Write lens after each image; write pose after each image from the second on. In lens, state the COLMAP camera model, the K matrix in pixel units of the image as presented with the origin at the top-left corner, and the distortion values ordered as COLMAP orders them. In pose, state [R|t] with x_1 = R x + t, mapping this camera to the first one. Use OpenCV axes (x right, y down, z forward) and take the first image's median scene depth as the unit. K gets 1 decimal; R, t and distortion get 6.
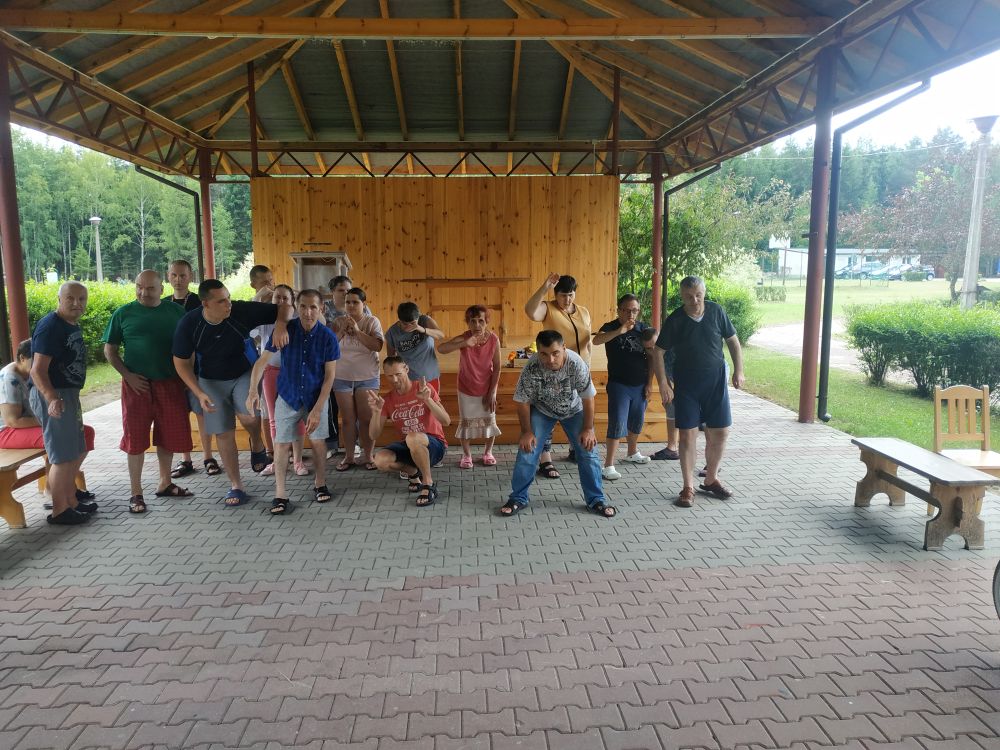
lens RADIAL K [[745.1, 0, 493.5], [0, 745.1, 378.0], [0, 0, 1]] dist [0.003071, -0.005895]
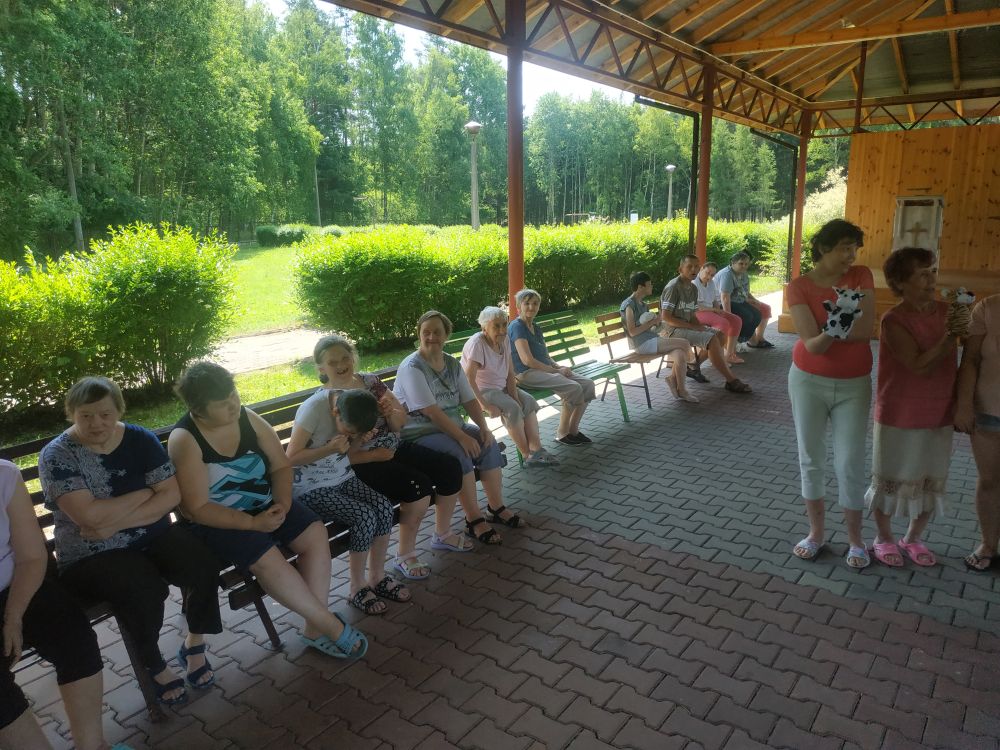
lens RADIAL K [[749.9, 0, 482.8], [0, 749.9, 366.3], [0, 0, 1]] dist [0.010503, -0.010792]
pose [[0.779659, 0.120025, -0.614595, 0.007574], [-0.081645, 0.992565, 0.090266, 0.047268], [0.620860, -0.020198, 0.783662, -0.341264]]
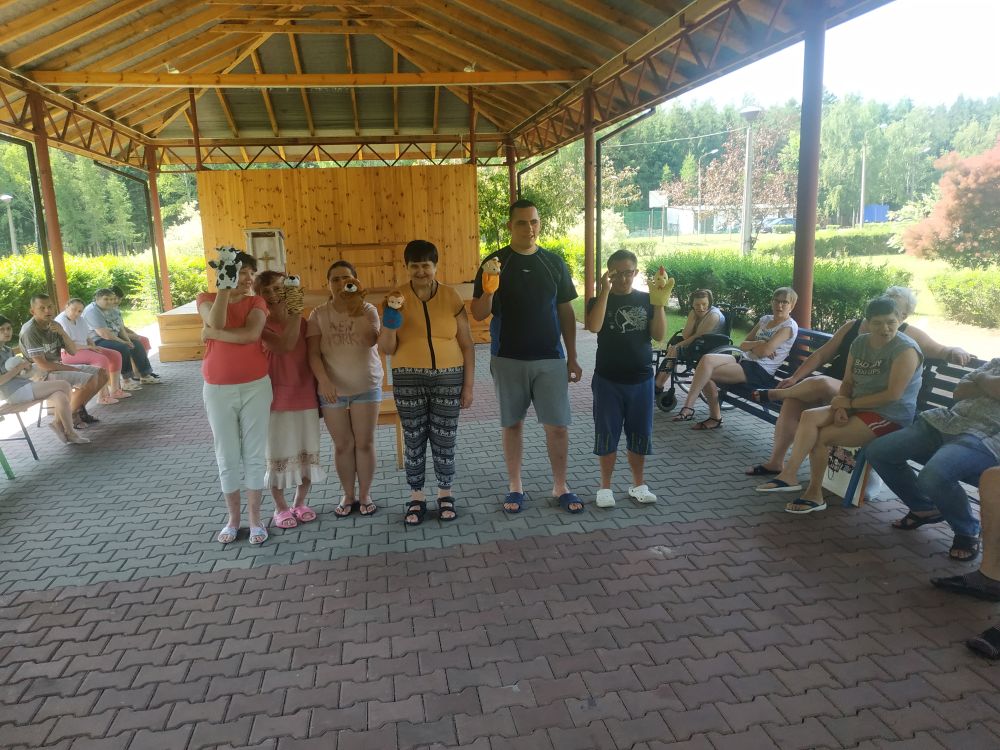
lens RADIAL K [[745.6, 0, 508.2], [0, 745.6, 382.4], [0, 0, 1]] dist [0.006894, -0.027910]
pose [[0.989689, -0.054315, 0.132539, 0.024205], [0.047054, 0.997247, 0.057317, 0.051328], [-0.135287, -0.050490, 0.989519, -0.378551]]
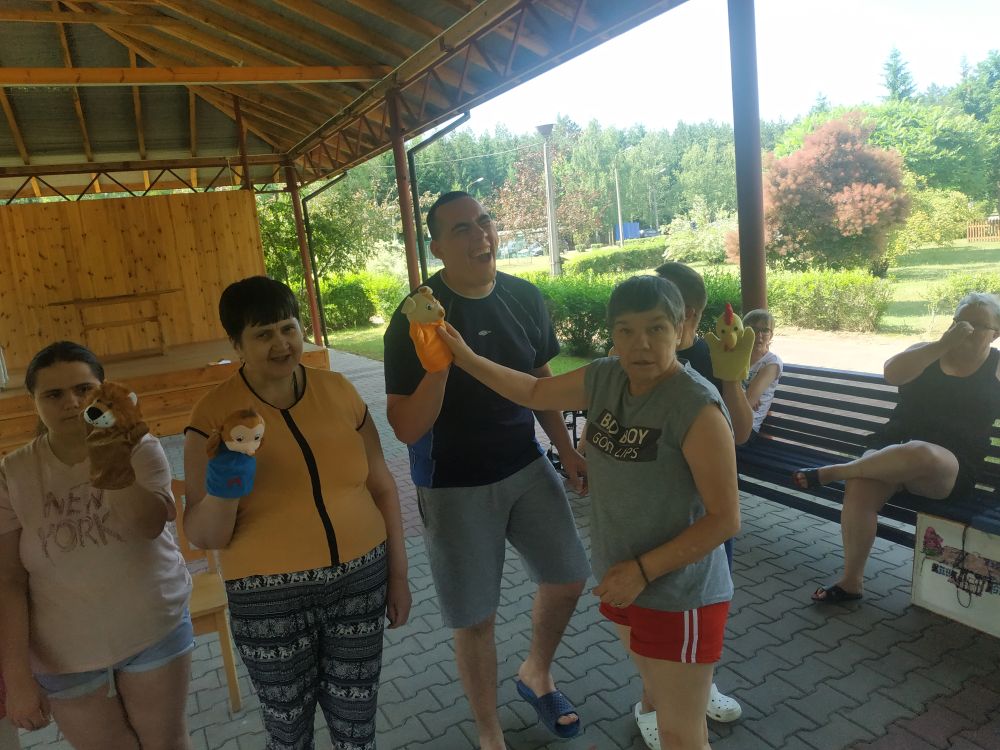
lens RADIAL K [[745.6, 0, 508.2], [0, 745.6, 382.4], [0, 0, 1]] dist [0.006894, -0.027910]
pose [[0.901131, -0.158418, 0.403567, 0.015729], [0.153359, 0.987143, 0.045060, 0.023543], [-0.405516, 0.021286, 0.913840, -0.175788]]
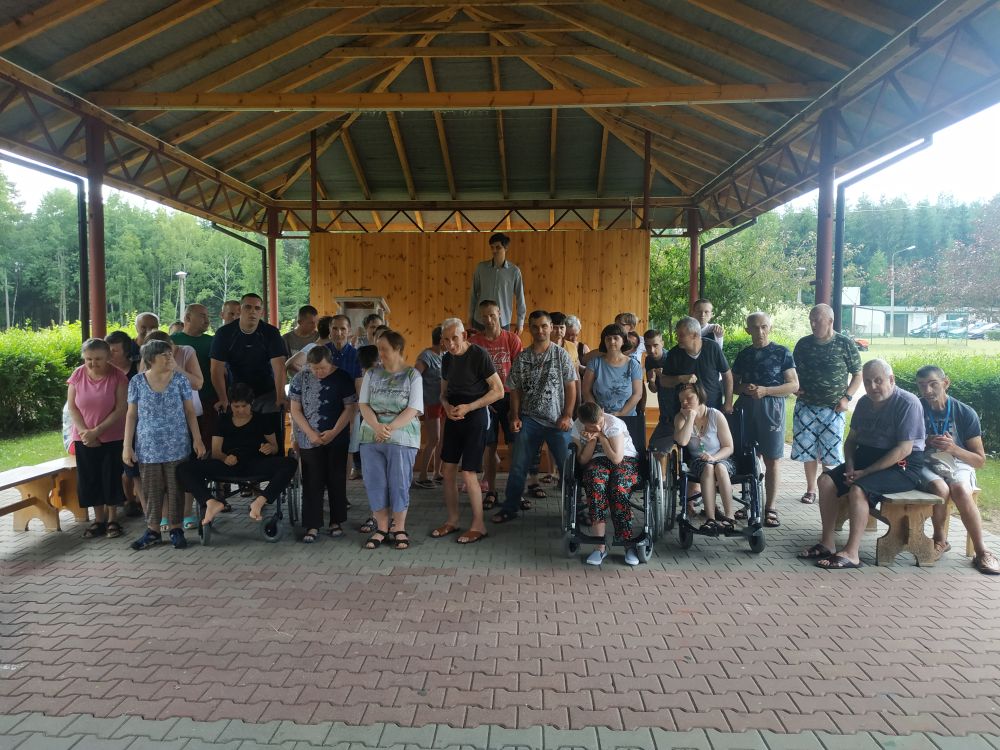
lens RADIAL K [[741.0, 0, 487.7], [0, 741.0, 375.9], [0, 0, 1]] dist [0.026791, -0.045754]
pose [[0.995028, 0.015176, -0.098430, 0.046945], [-0.022686, 0.996877, -0.075637, 0.020063], [0.096975, 0.077494, 0.992265, -0.051397]]
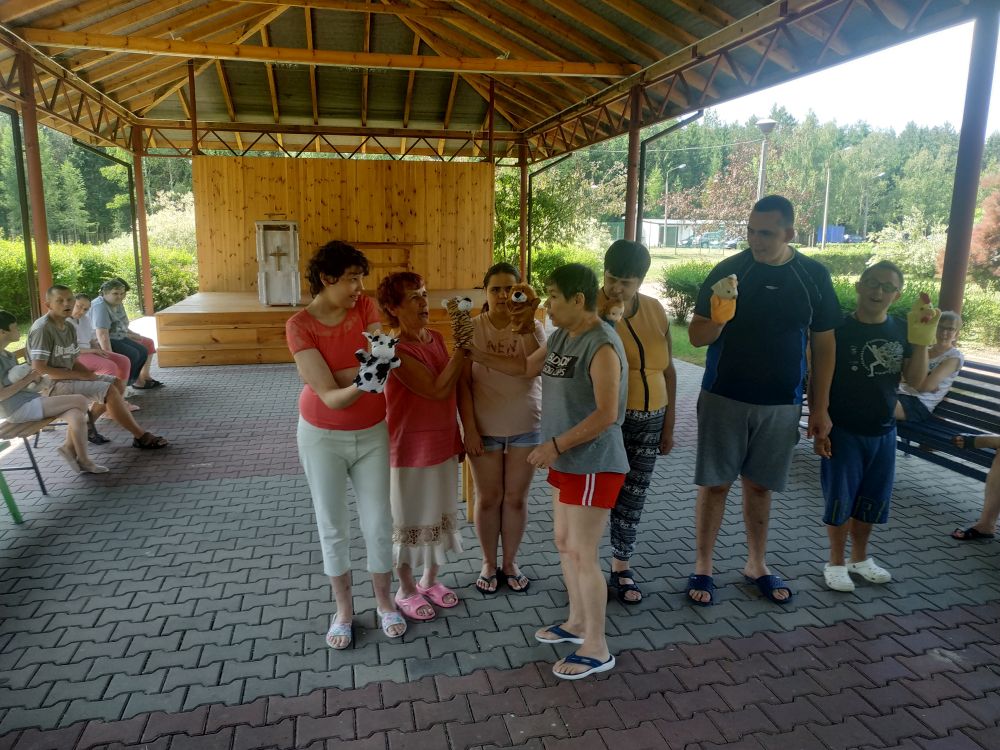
lens RADIAL K [[745.6, 0, 508.2], [0, 745.6, 382.4], [0, 0, 1]] dist [0.006894, -0.027910]
pose [[0.980969, -0.023886, 0.192691, -0.063626], [0.014344, 0.998608, 0.050765, 0.039618], [-0.193636, -0.047035, 0.979945, -0.273238]]
